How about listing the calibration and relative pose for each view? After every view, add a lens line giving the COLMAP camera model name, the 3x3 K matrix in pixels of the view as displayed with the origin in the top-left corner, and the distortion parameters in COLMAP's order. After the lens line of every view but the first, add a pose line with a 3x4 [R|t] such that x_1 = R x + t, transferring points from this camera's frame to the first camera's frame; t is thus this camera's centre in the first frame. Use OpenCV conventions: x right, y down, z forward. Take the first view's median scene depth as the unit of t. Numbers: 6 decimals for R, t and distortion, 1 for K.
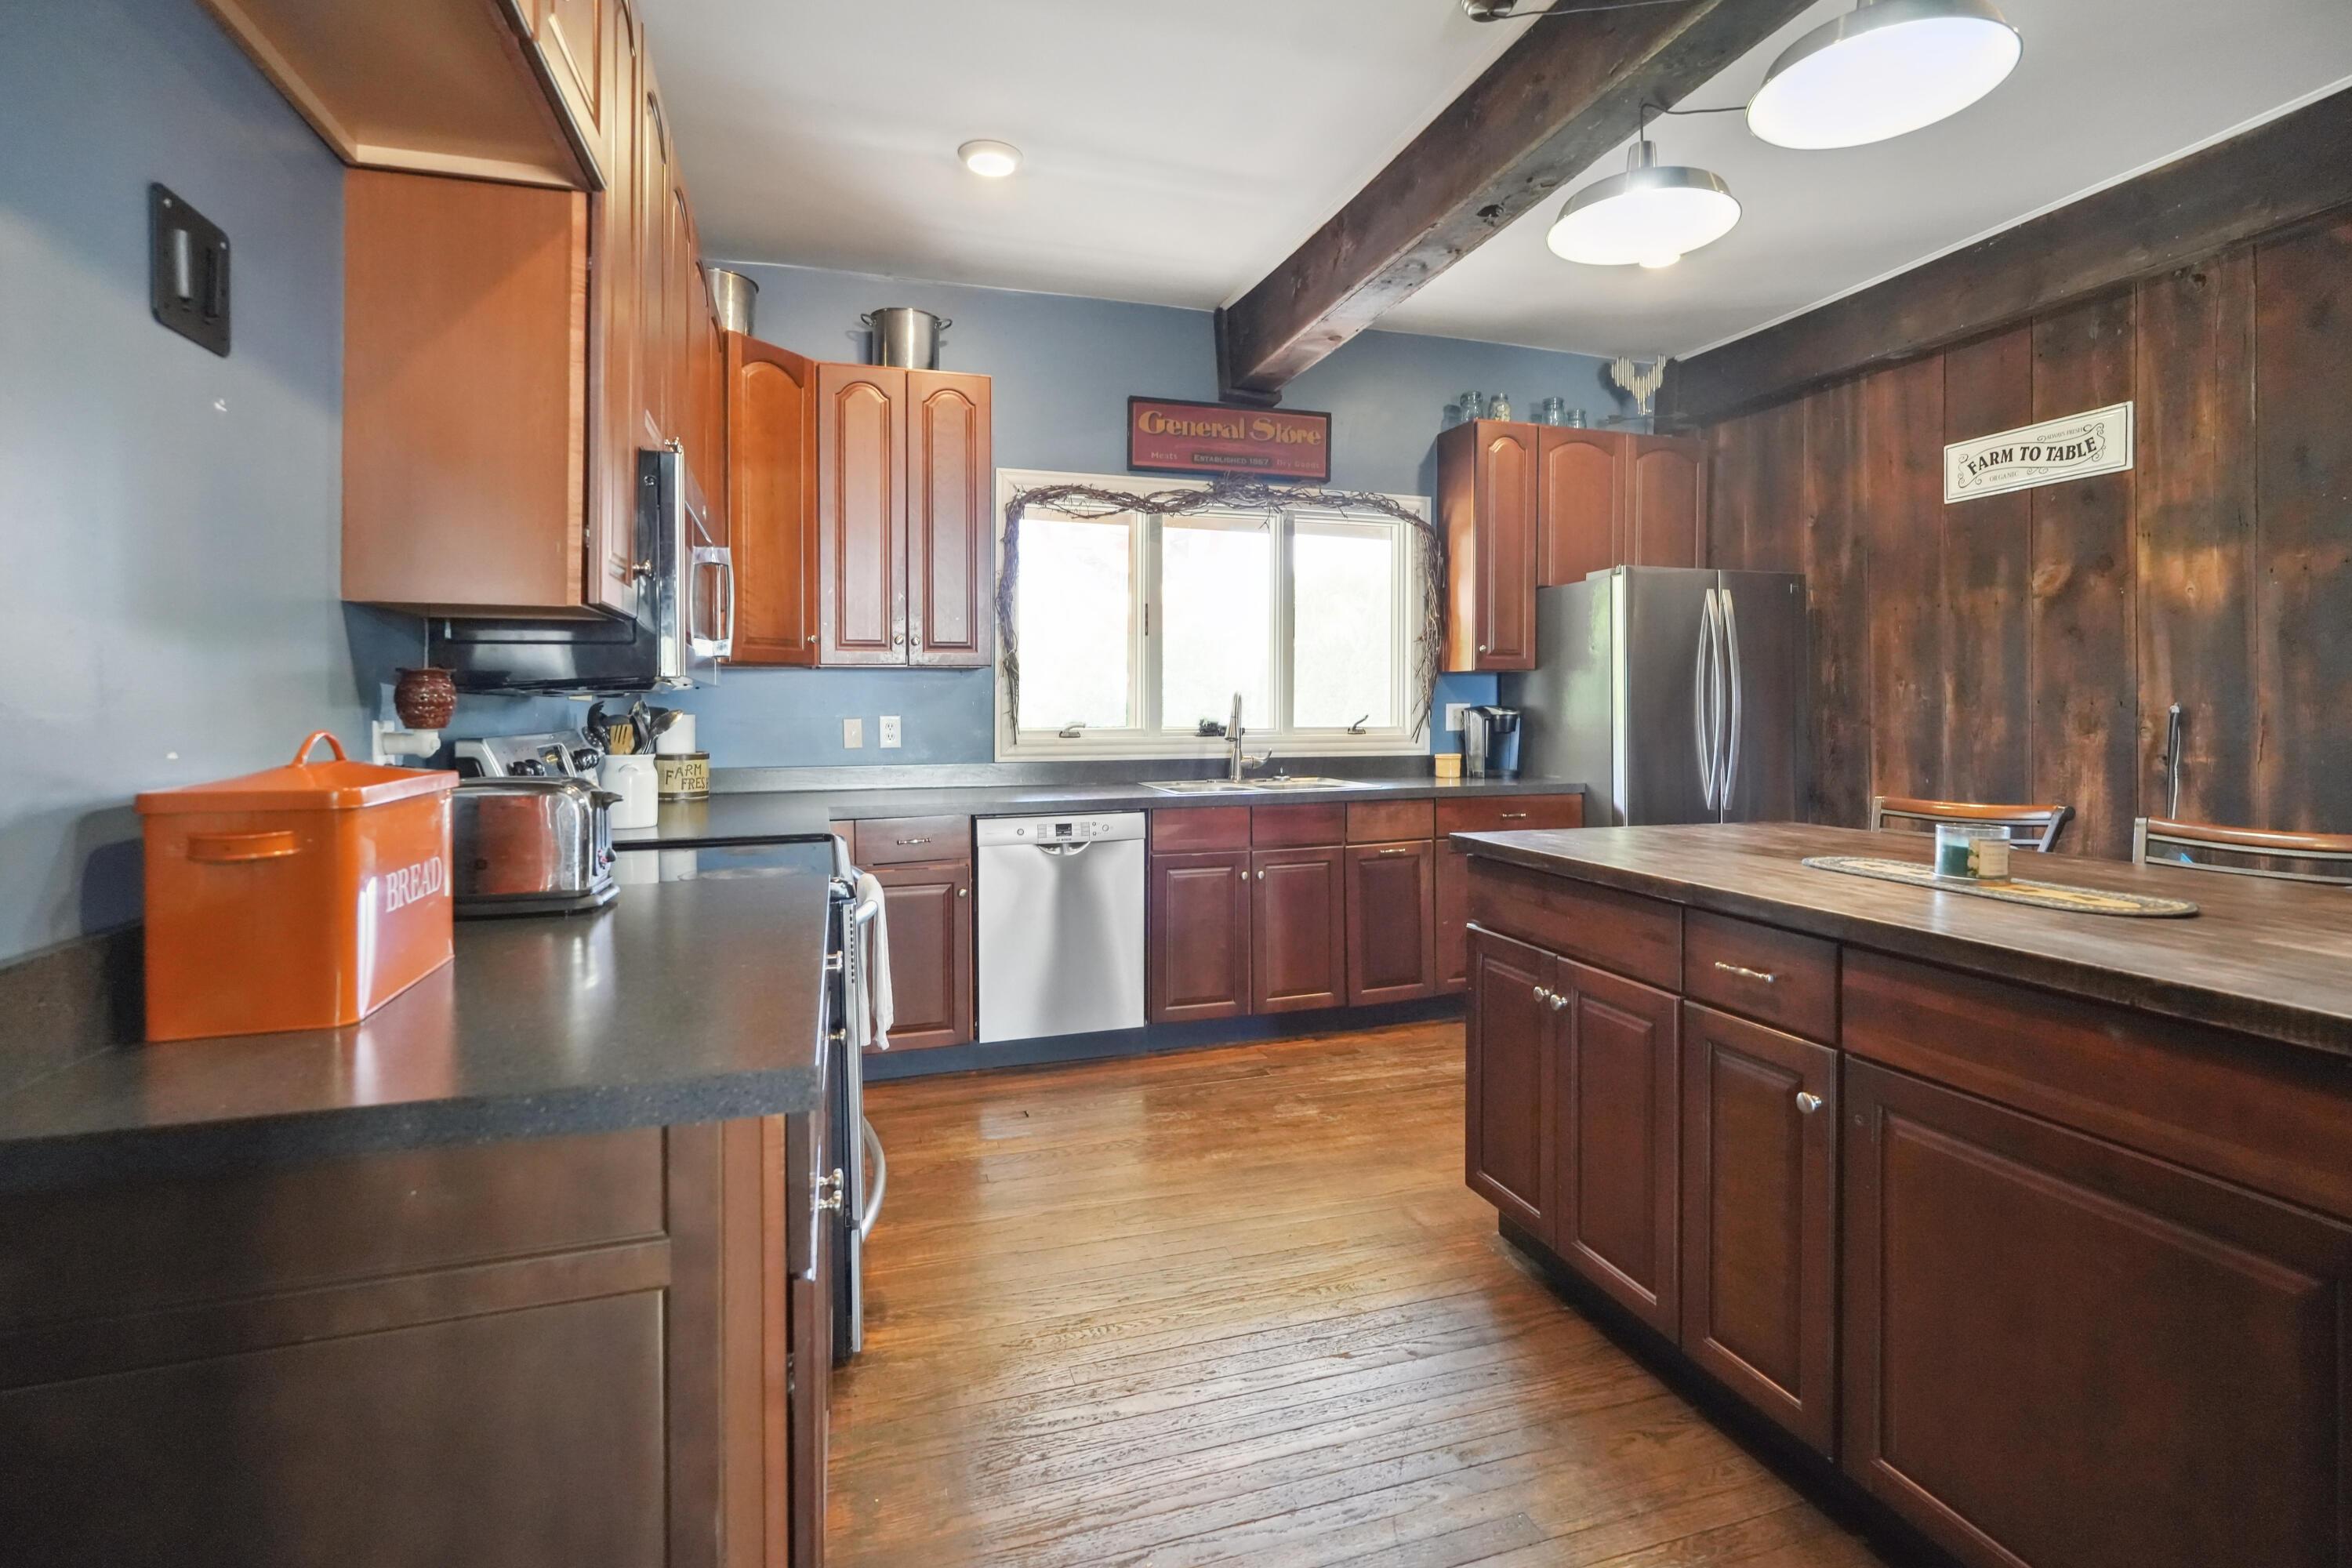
lens RADIAL K [[1106.7, 0, 1178.5], [0, 1106.7, 689.0], [0, 0, 1]] dist [-0.000189, 0.000529]
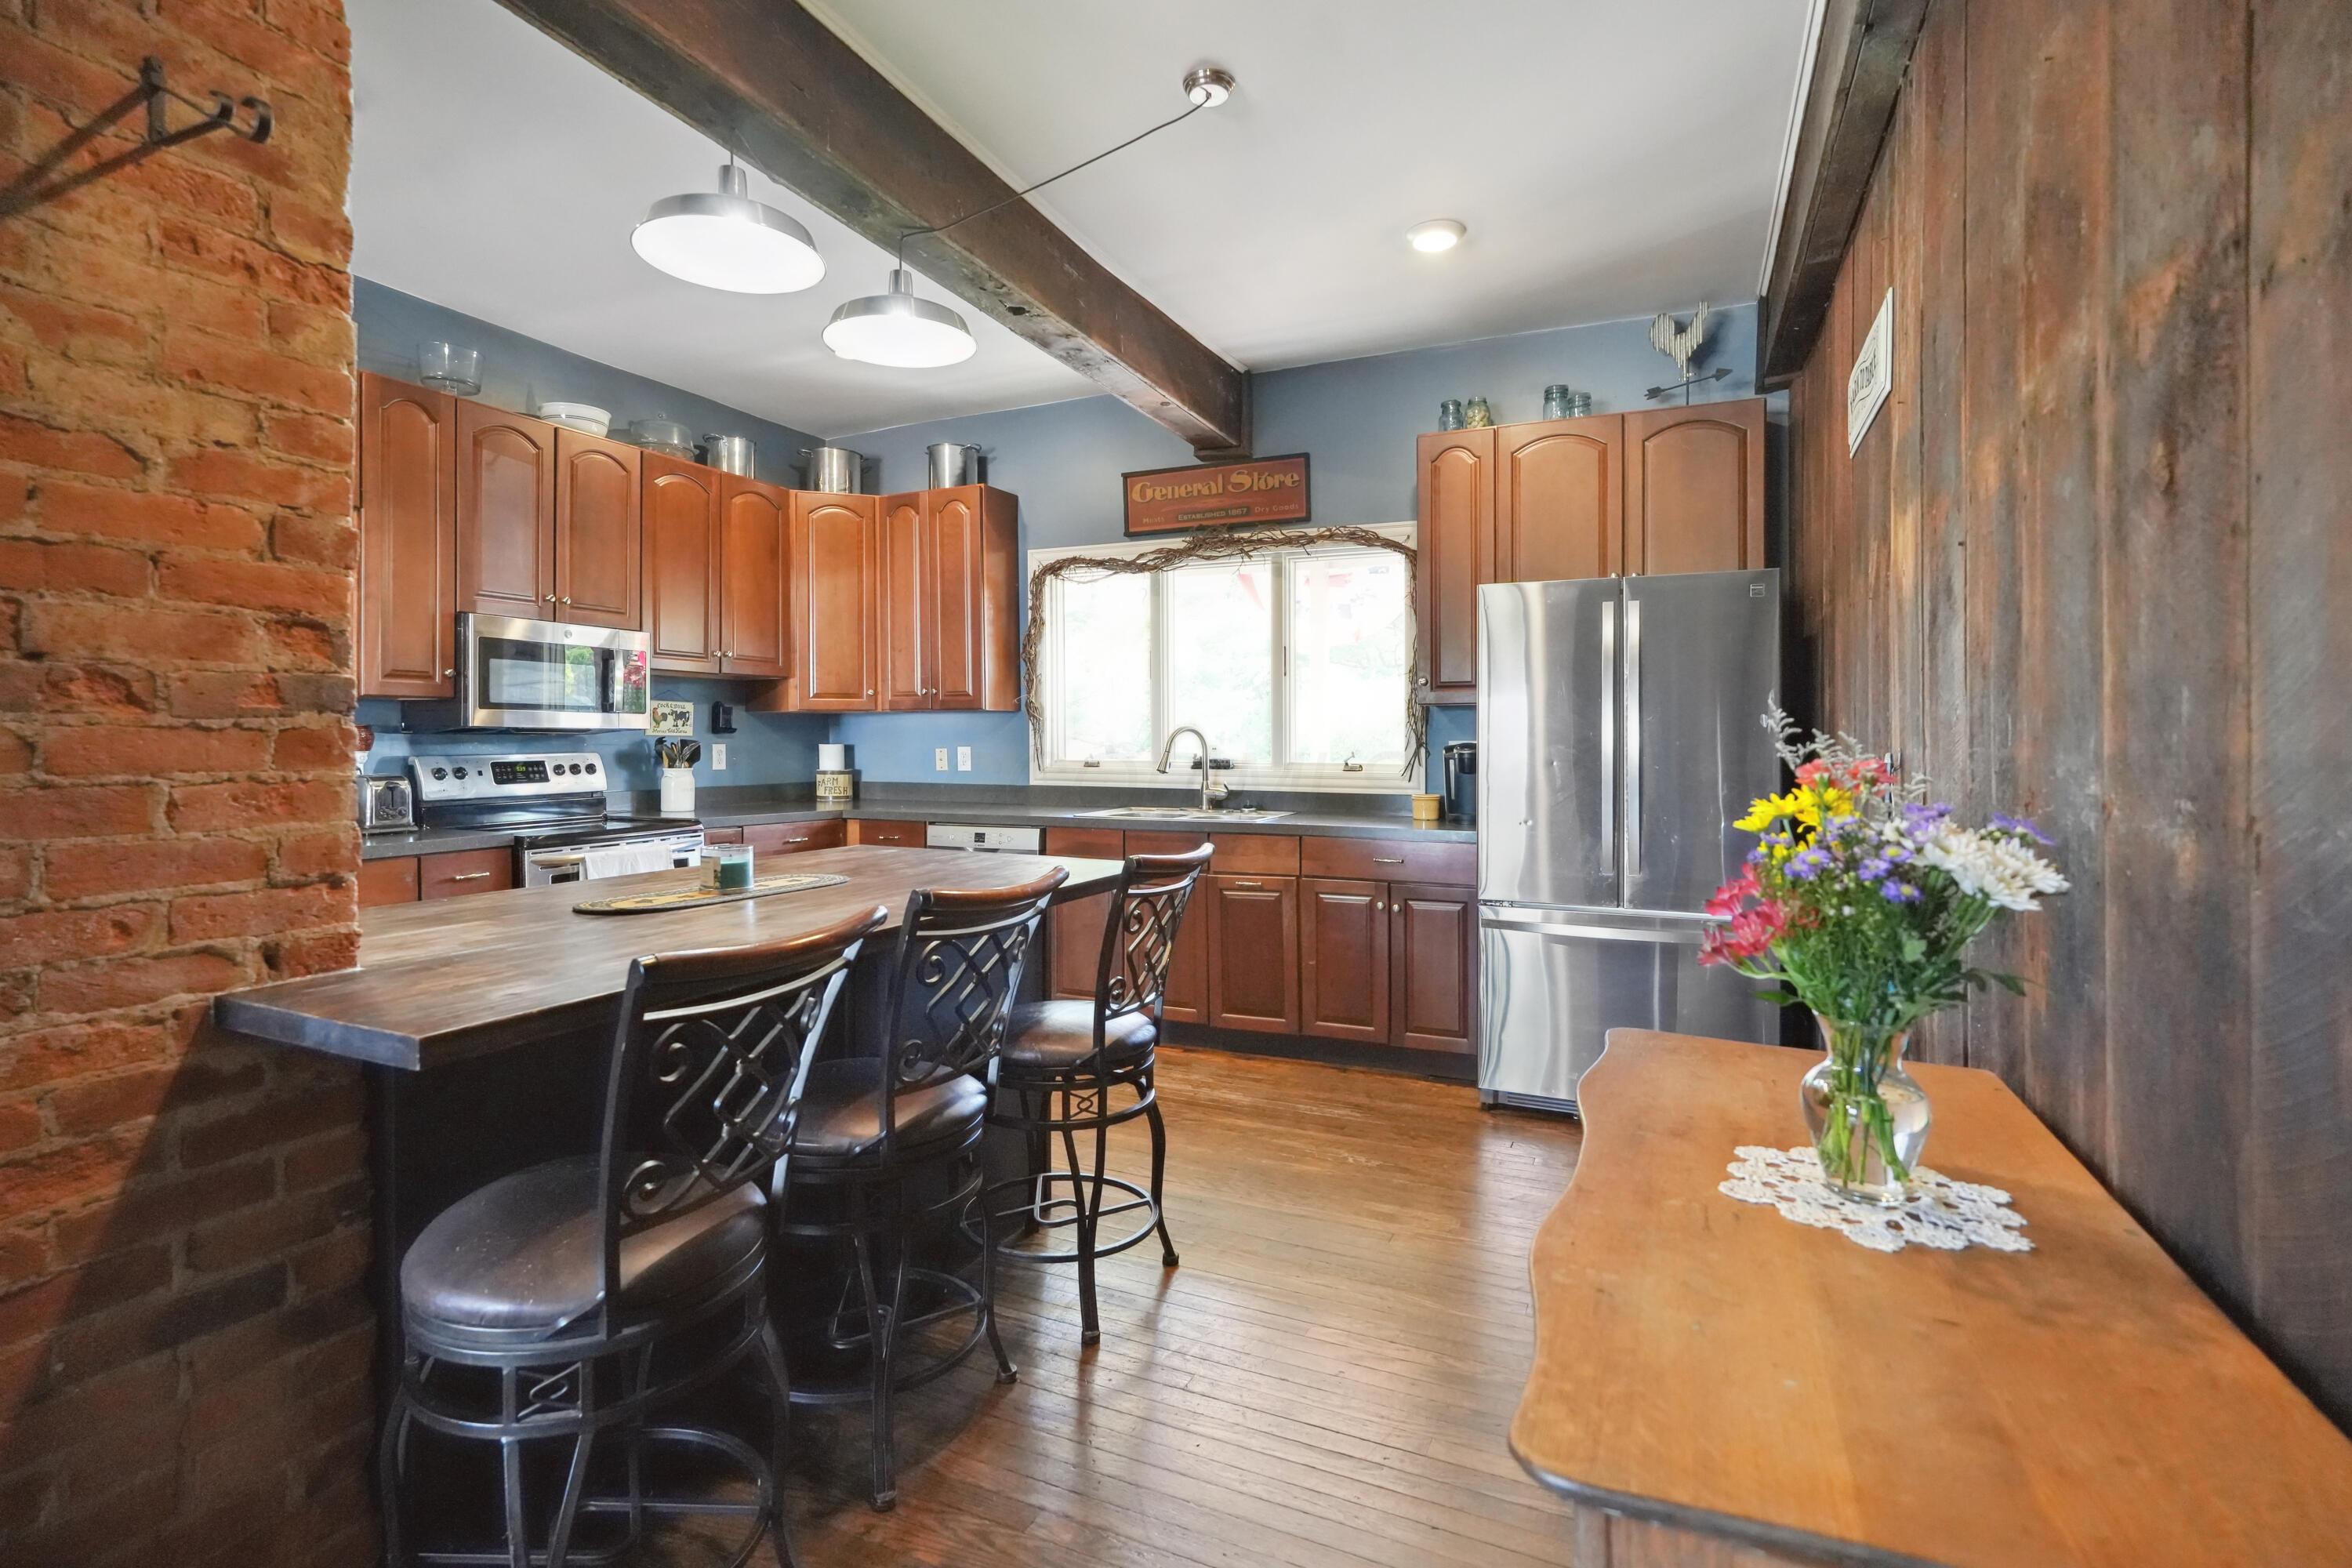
lens RADIAL K [[1096.9, 0, 1172.6], [0, 1096.9, 715.0], [0, 0, 1]] dist [-0.006249, 0.000285]
pose [[0.745228, -0.009447, -0.666743, 0.736187], [0.009365, 0.999949, -0.003701, -0.006793], [0.666744, -0.003486, 0.745279, 0.173594]]
